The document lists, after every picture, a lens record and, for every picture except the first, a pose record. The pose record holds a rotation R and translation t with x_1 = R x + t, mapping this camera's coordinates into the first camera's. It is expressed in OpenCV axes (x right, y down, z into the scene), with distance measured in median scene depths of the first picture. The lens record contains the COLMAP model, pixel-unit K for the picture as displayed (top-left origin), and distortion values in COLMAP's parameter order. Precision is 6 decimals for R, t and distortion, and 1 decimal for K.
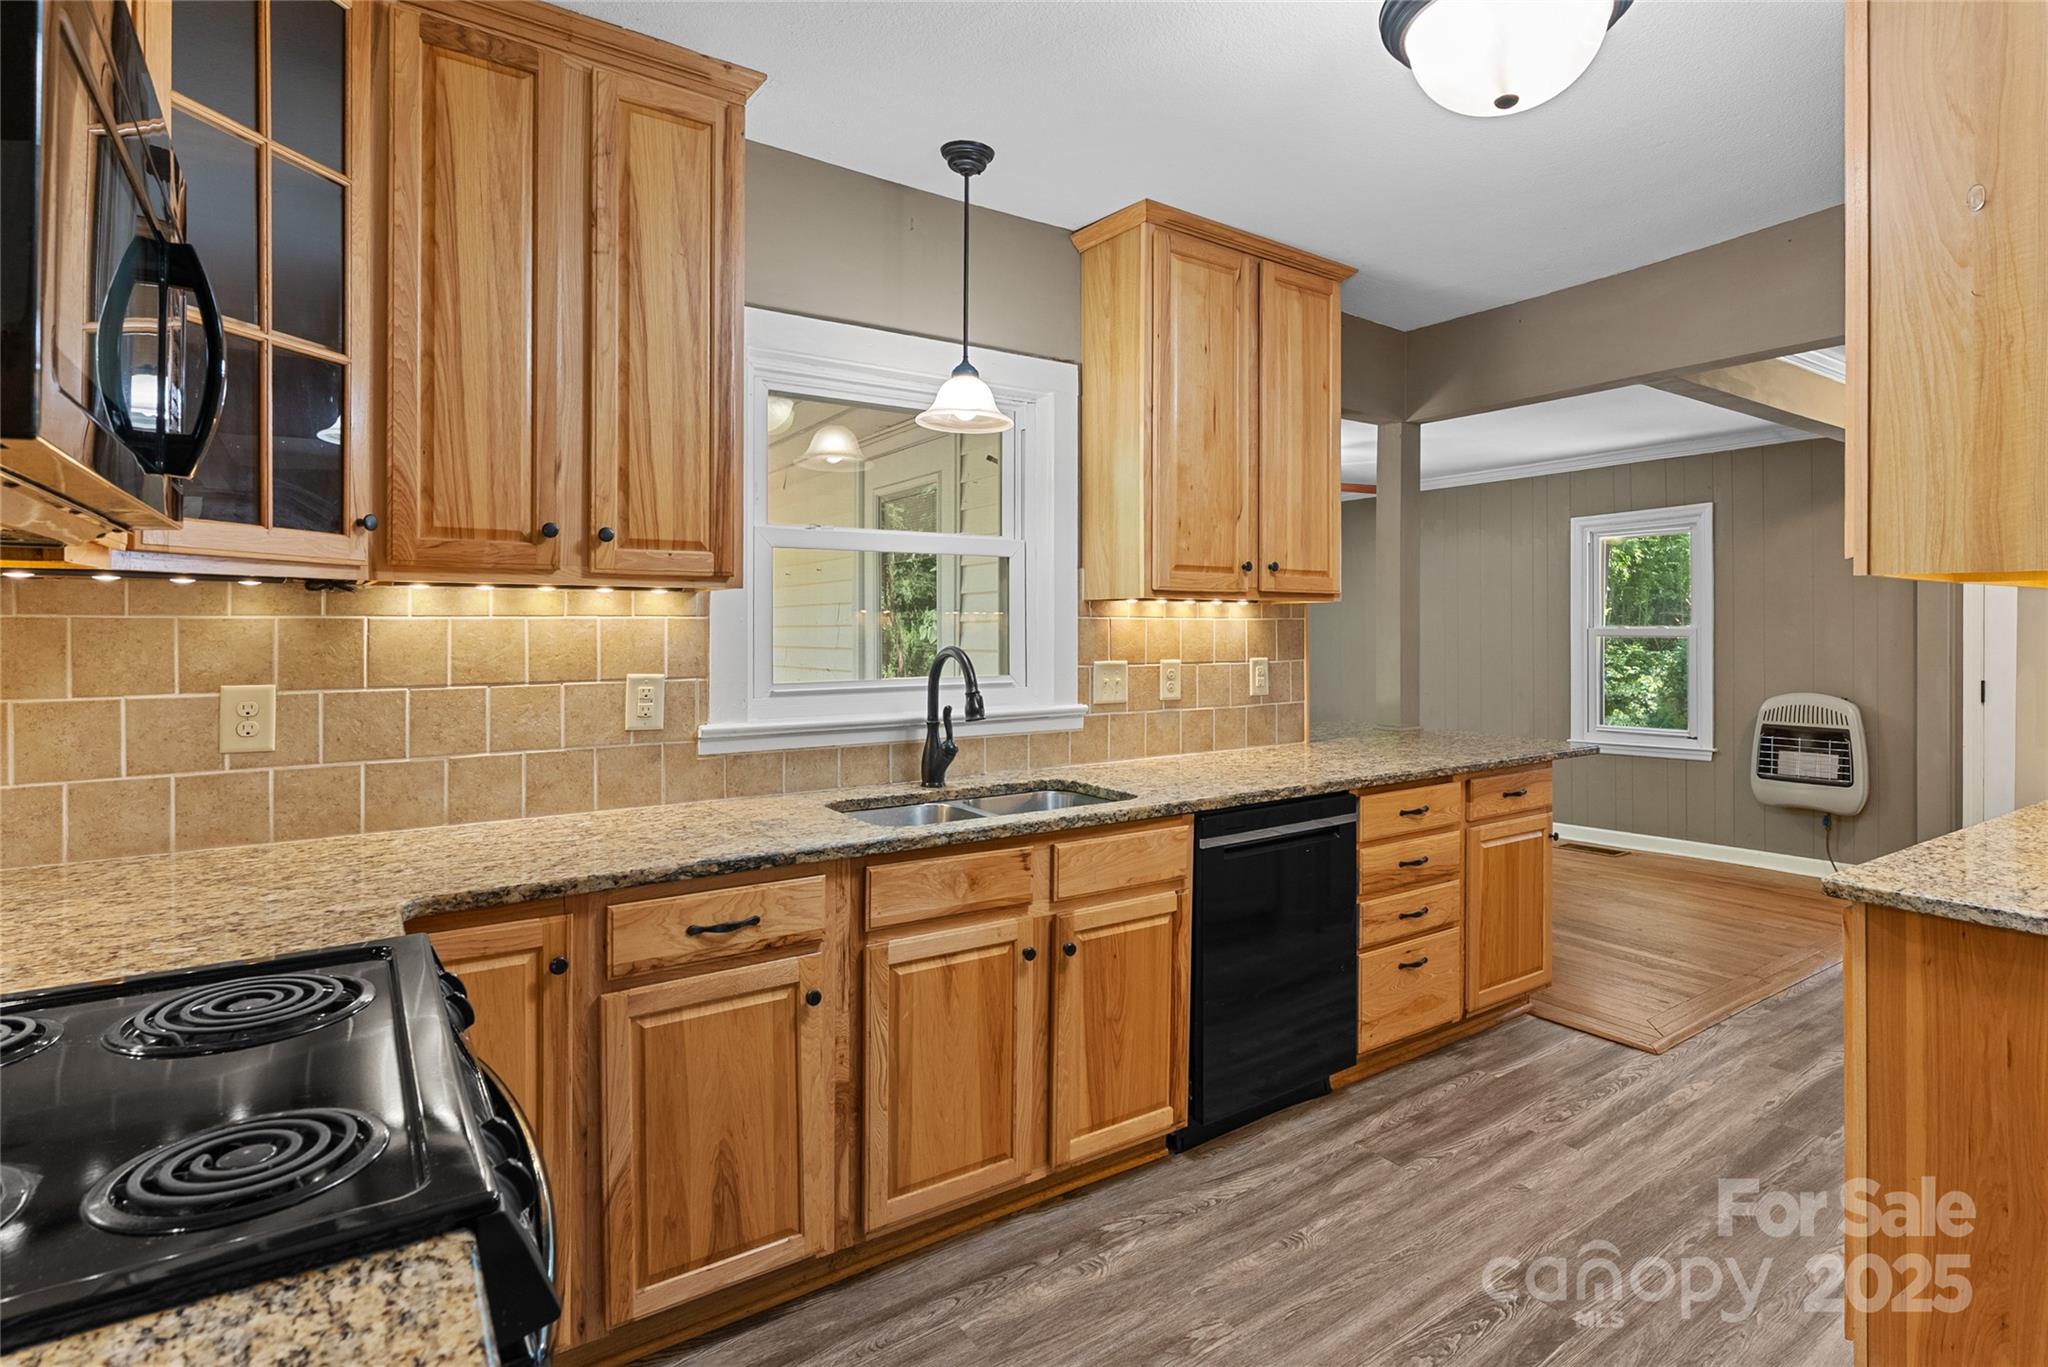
lens RADIAL K [[1025.2, 0, 1073.1], [0, 1025.2, 621.0], [0, 0, 1]] dist [-0.000897, 0.000289]
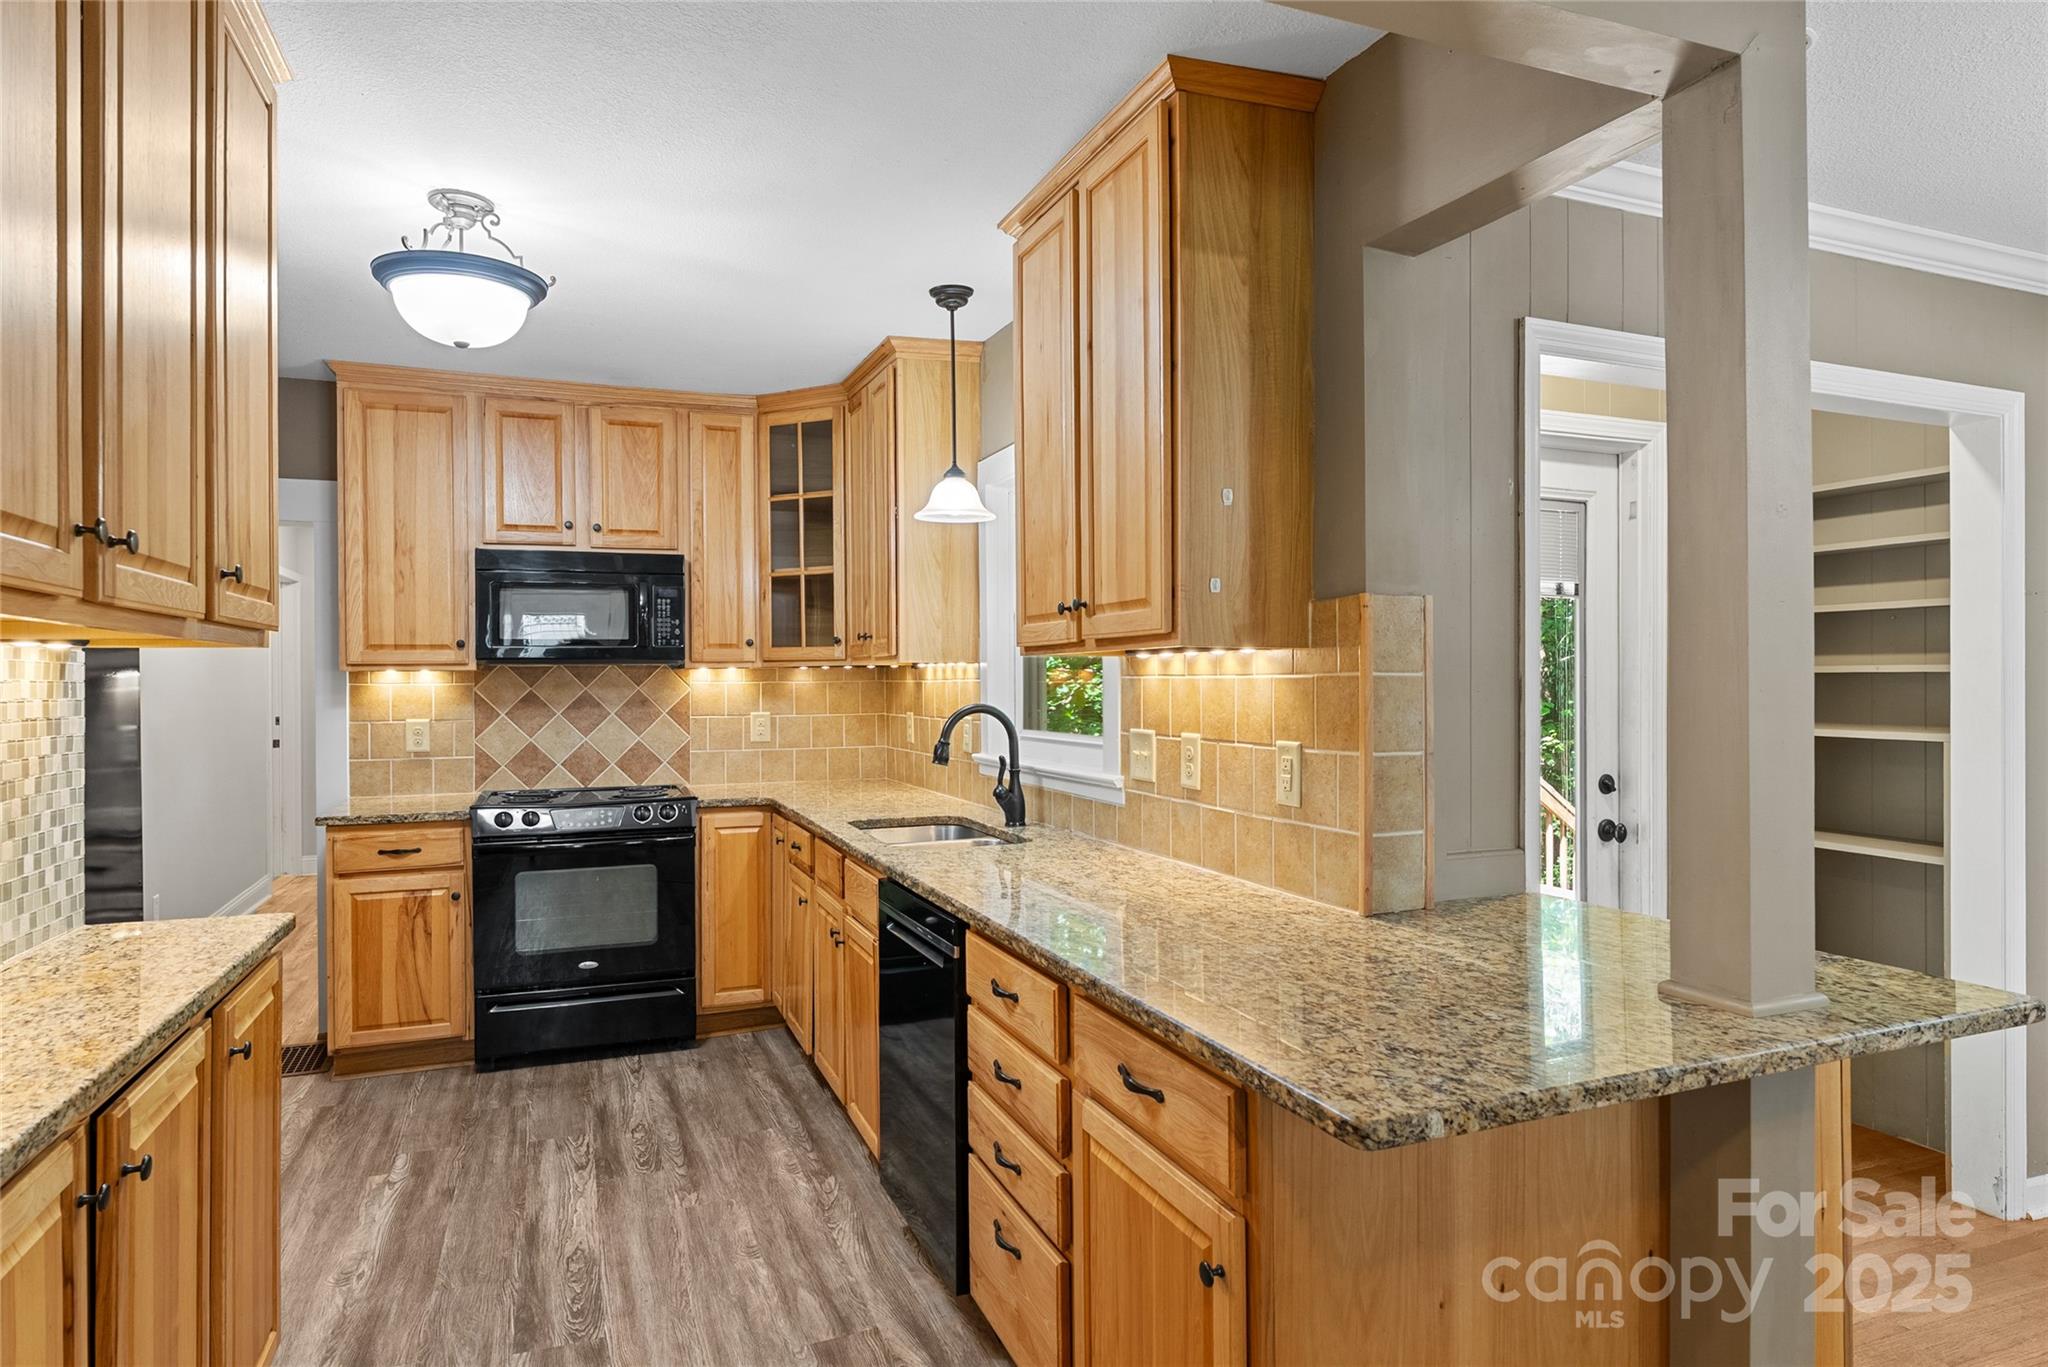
lens RADIAL K [[1160.7, 0, 1024.0], [0, 1160.7, 683.5], [0, 0, 1]] dist [-0.007043, 0.001677]
pose [[-0.237621, -0.001054, -0.971357, 1.168491], [0.006175, 0.999978, -0.002596, 0.005034], [0.971338, -0.006615, -0.237609, 1.373228]]
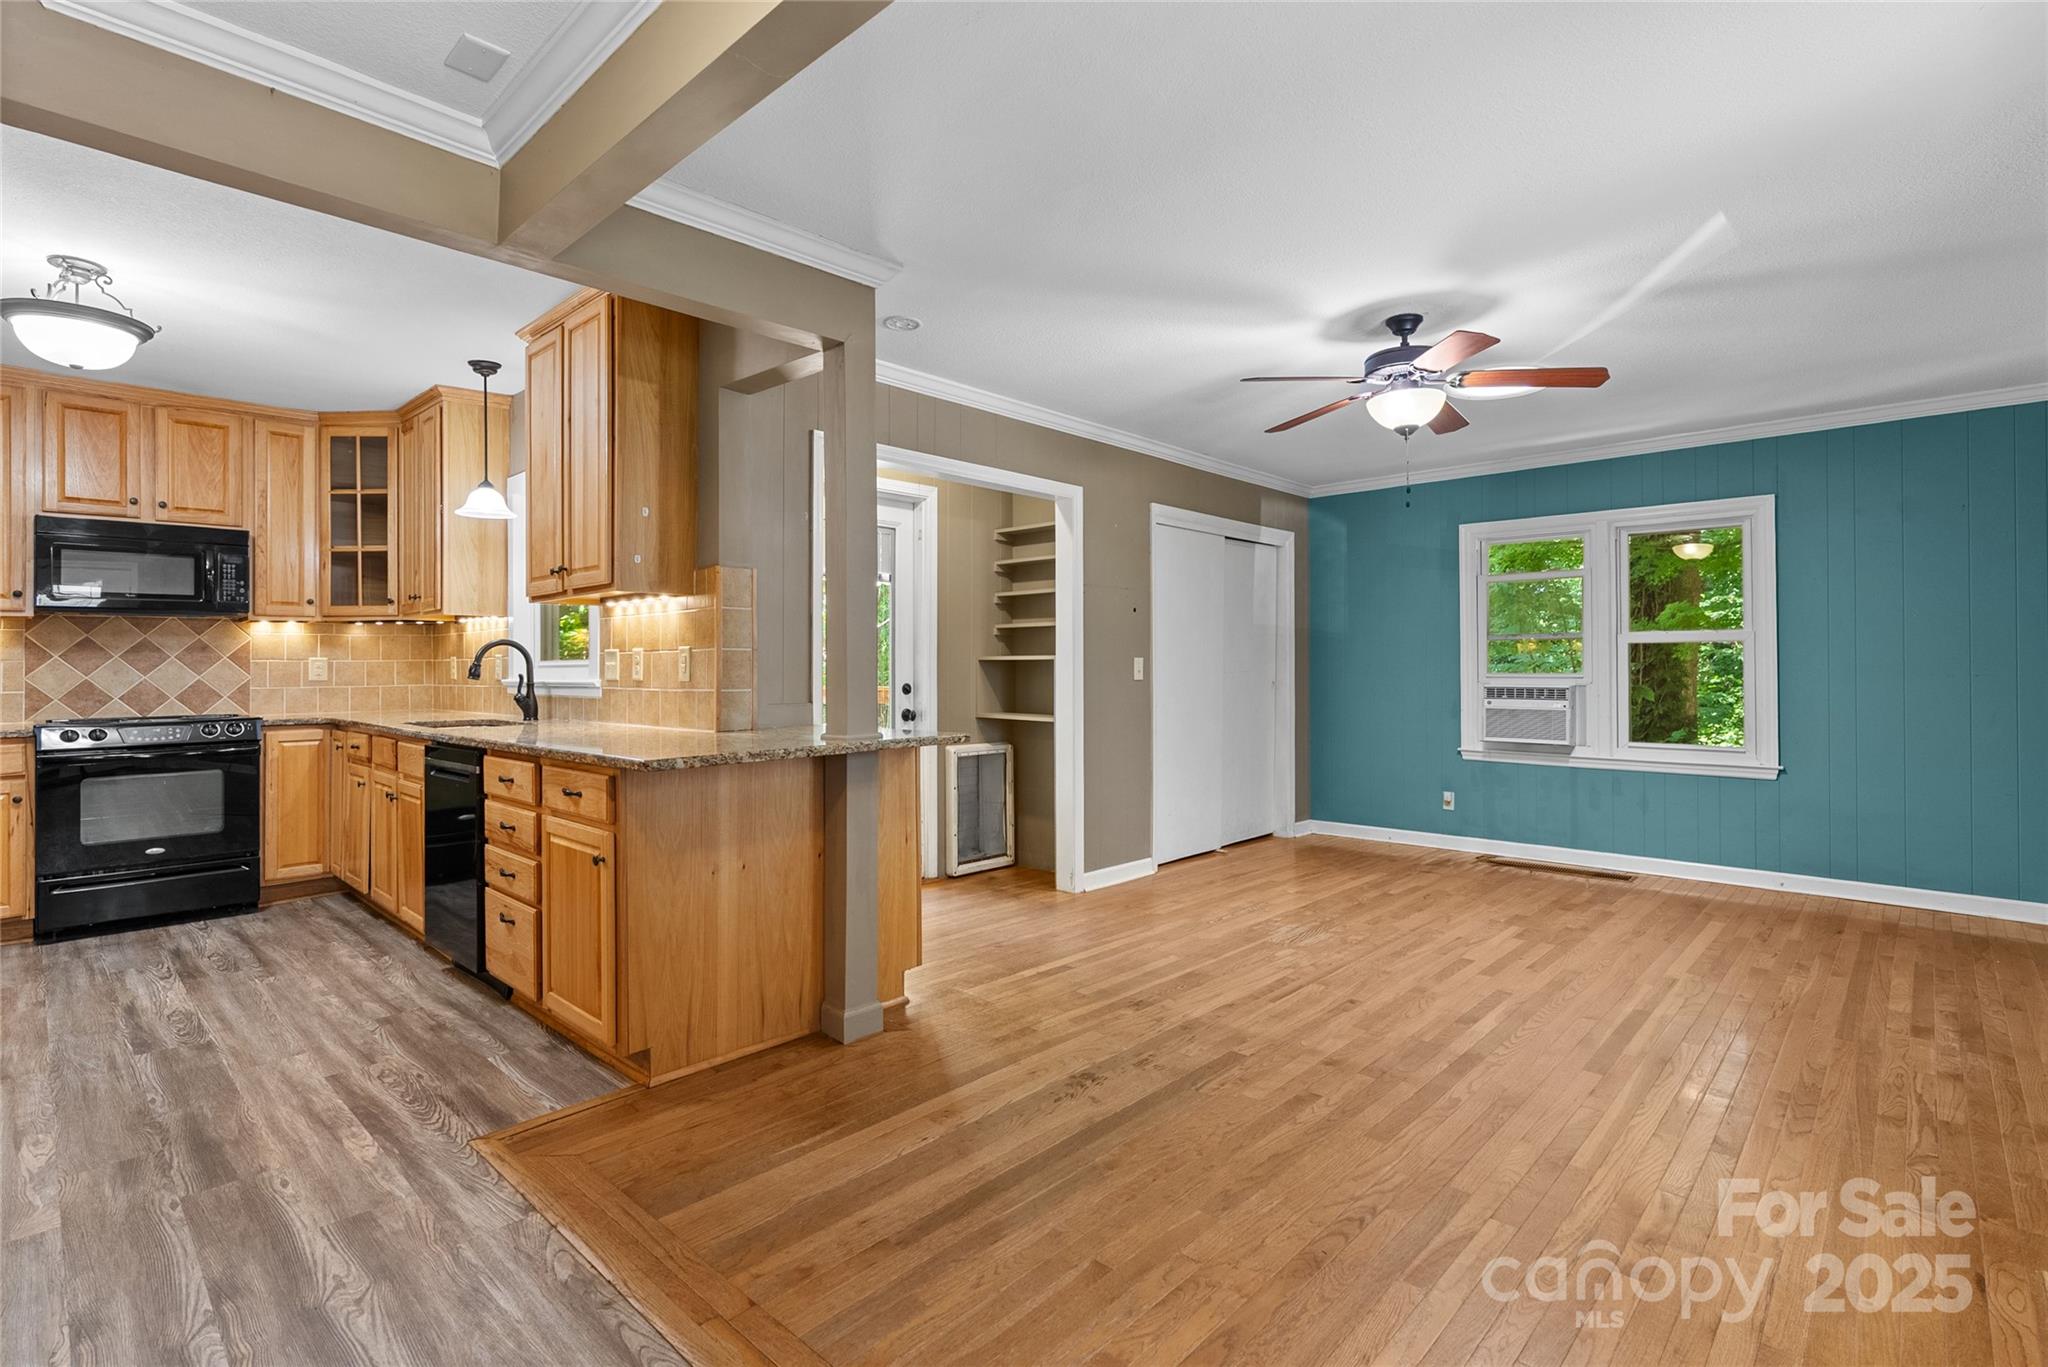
lens RADIAL K [[954.9, 0, 1031.0], [0, 954.9, 654.9], [0, 0, 1]] dist [-0.013031, 0.004432]
pose [[0.199246, -0.018139, -0.979782, 1.679235], [0.010441, 0.999811, -0.016386, 0.088455], [0.979894, -0.006965, 0.199397, 1.571764]]
